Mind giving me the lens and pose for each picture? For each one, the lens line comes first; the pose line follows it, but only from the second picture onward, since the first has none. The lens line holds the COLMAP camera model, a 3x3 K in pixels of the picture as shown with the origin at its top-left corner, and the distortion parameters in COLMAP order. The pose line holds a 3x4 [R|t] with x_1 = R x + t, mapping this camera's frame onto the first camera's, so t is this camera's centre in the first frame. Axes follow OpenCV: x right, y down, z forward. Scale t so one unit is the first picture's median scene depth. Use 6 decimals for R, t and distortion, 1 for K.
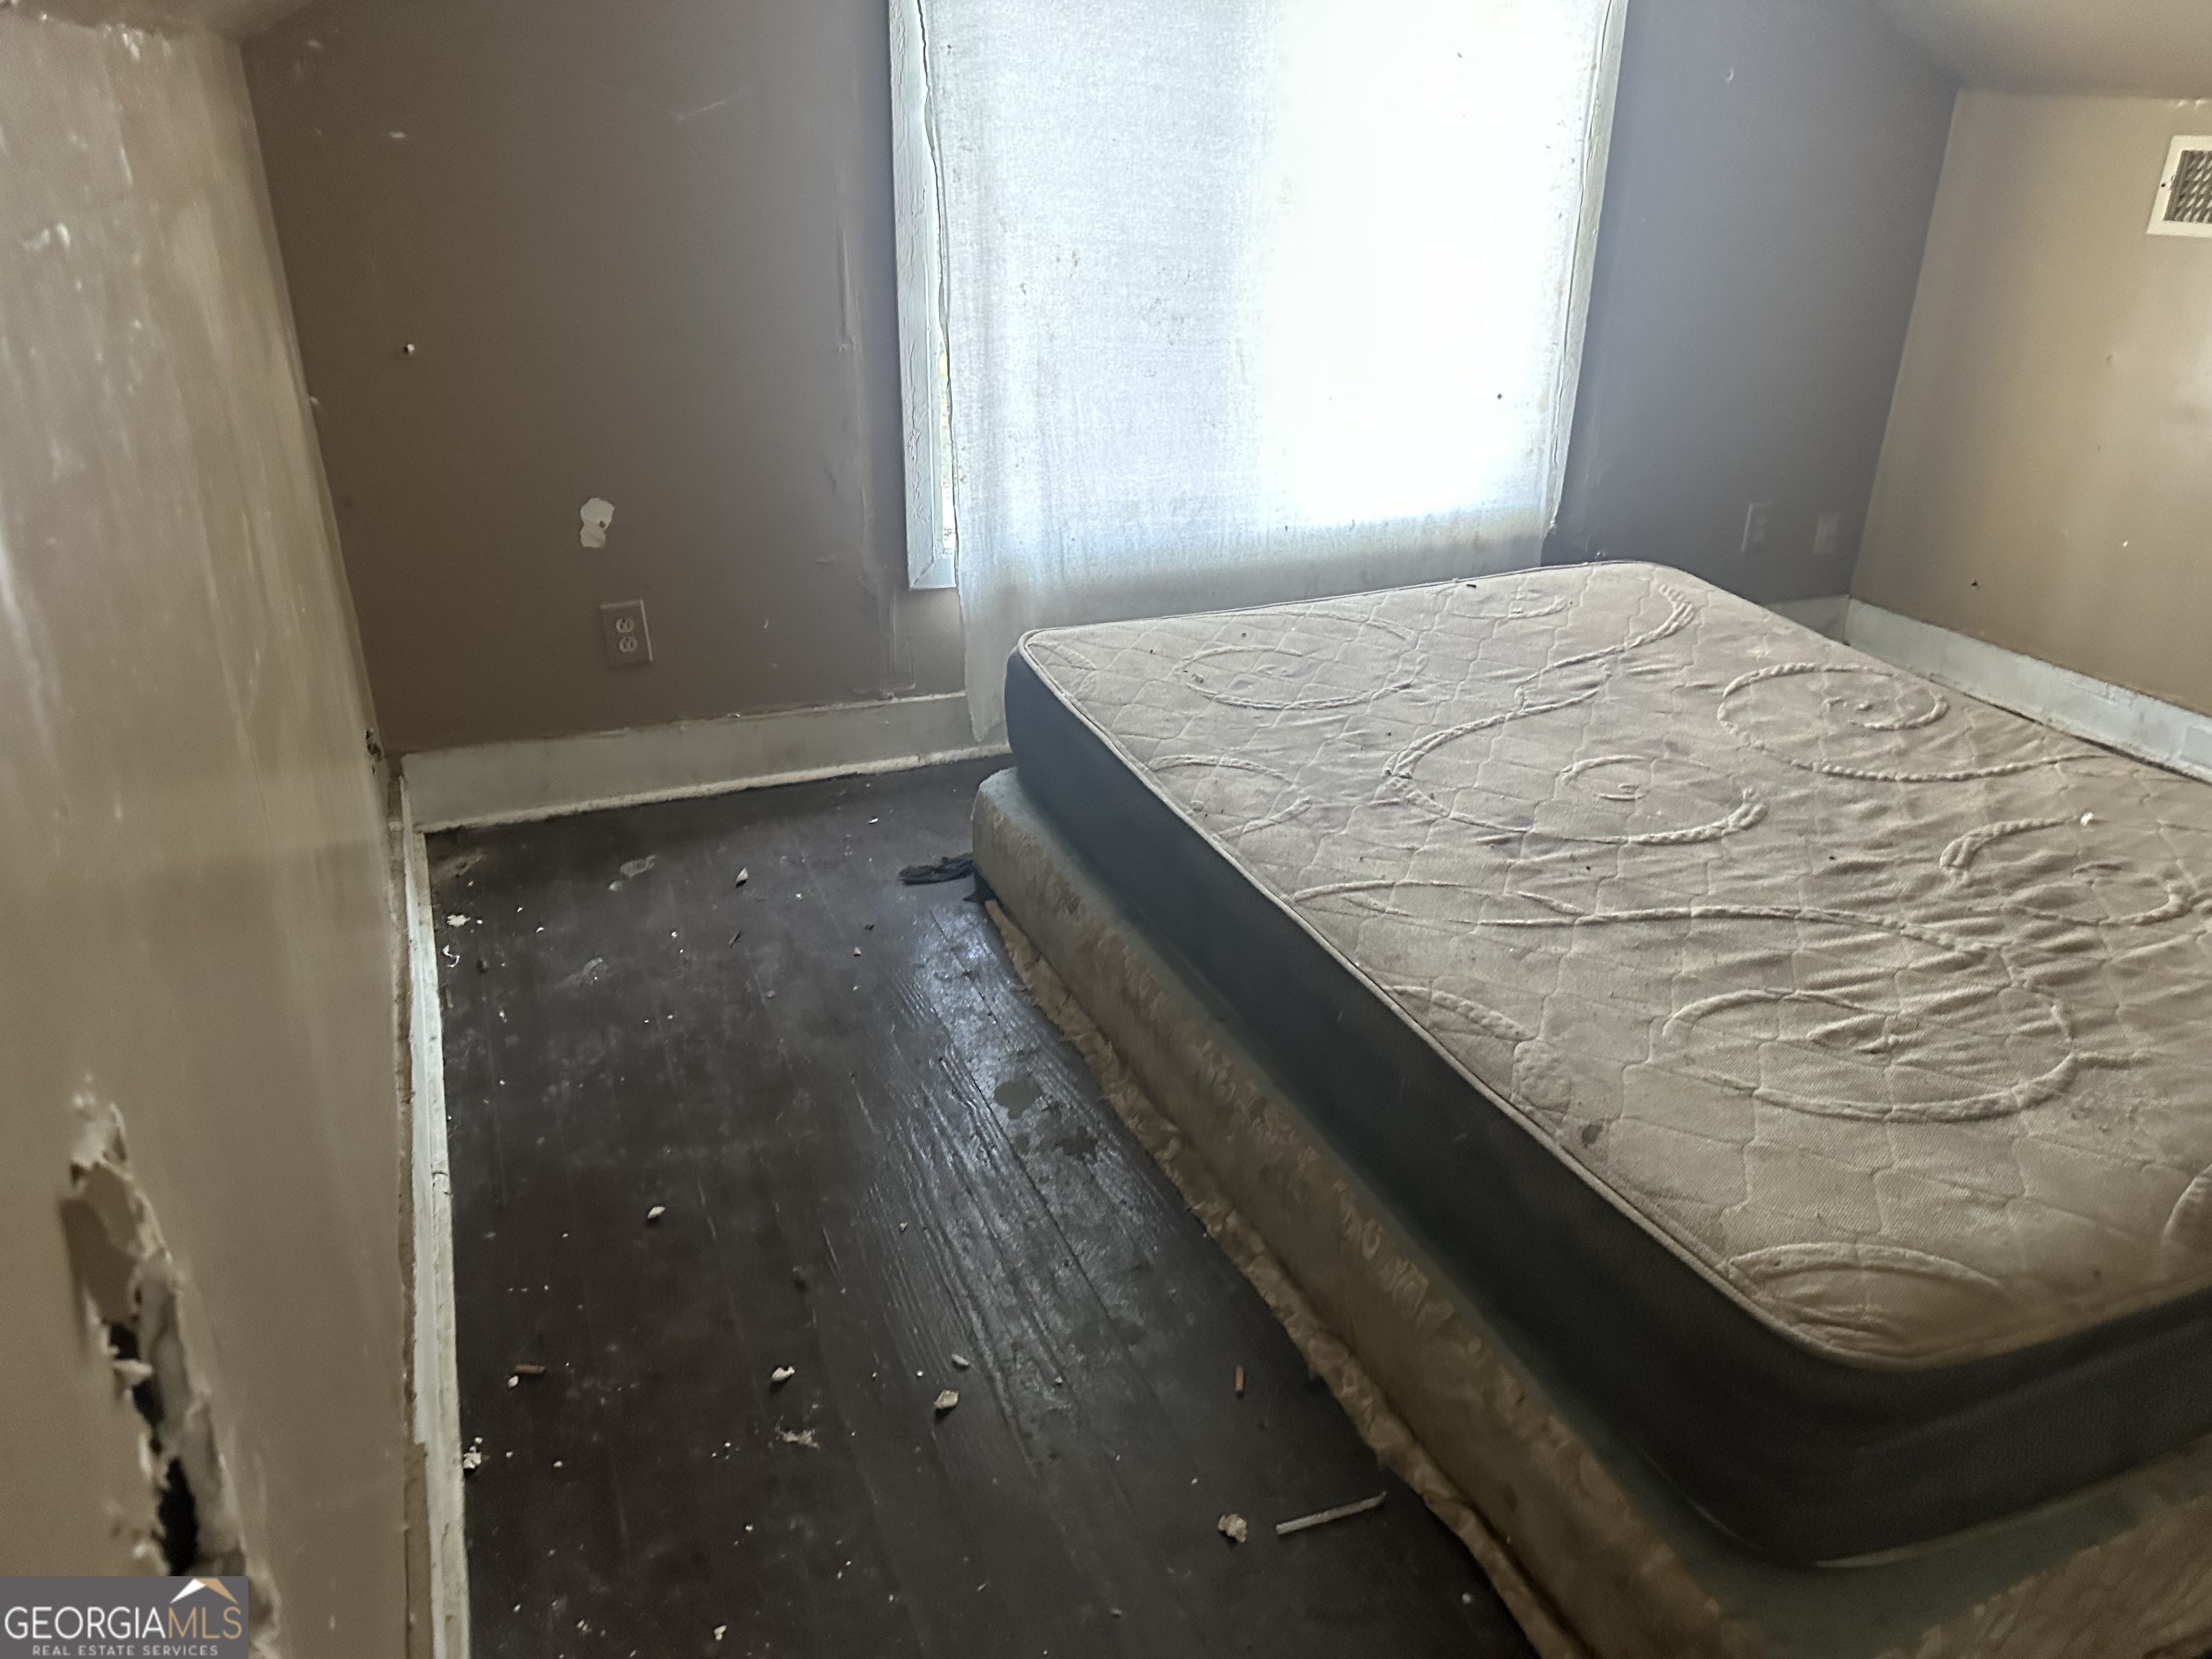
lens RADIAL K [[1566.4, 0, 1128.9], [0, 1566.4, 810.2], [0, 0, 1]] dist [0.058434, -0.074709]
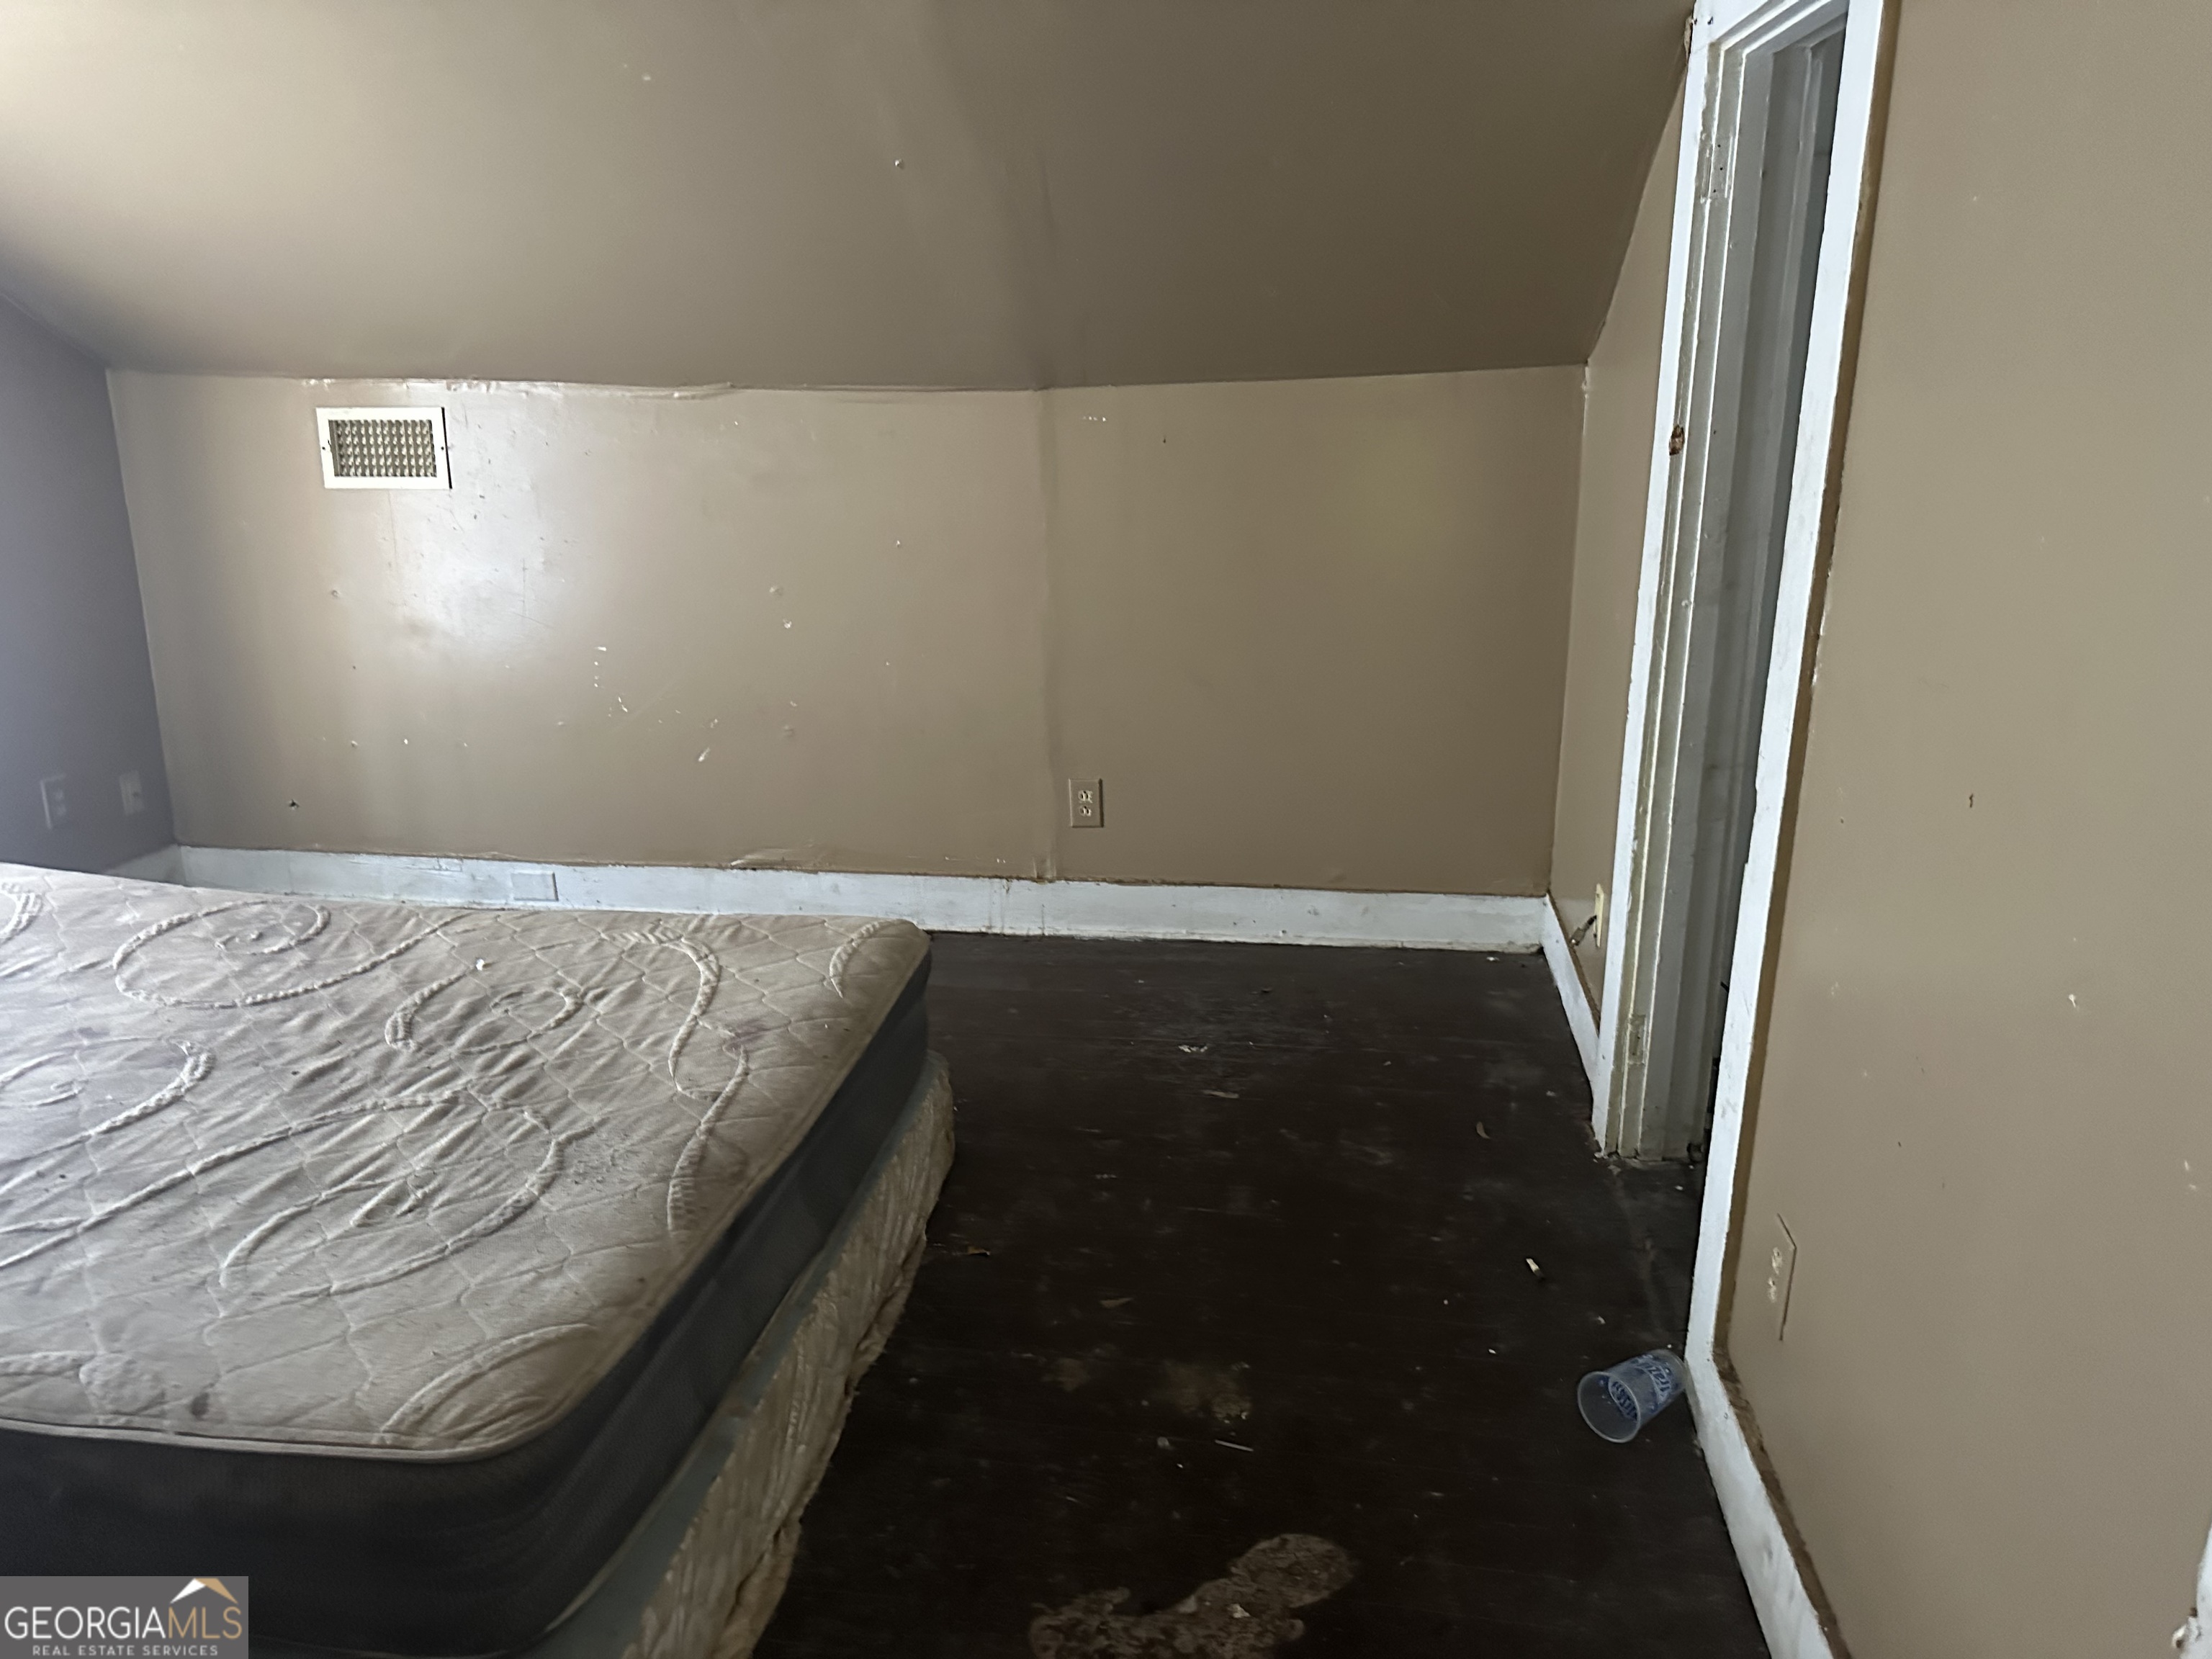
lens RADIAL K [[1566.4, 0, 1122.8], [0, 1566.4, 831.8], [0, 0, 1]] dist [0.058434, -0.074709]
pose [[0.515877, -0.249306, 0.819584, -0.114096], [0.348313, 0.935108, 0.065206, 0.002946], [-0.782655, 0.251833, 0.569237, -0.099603]]
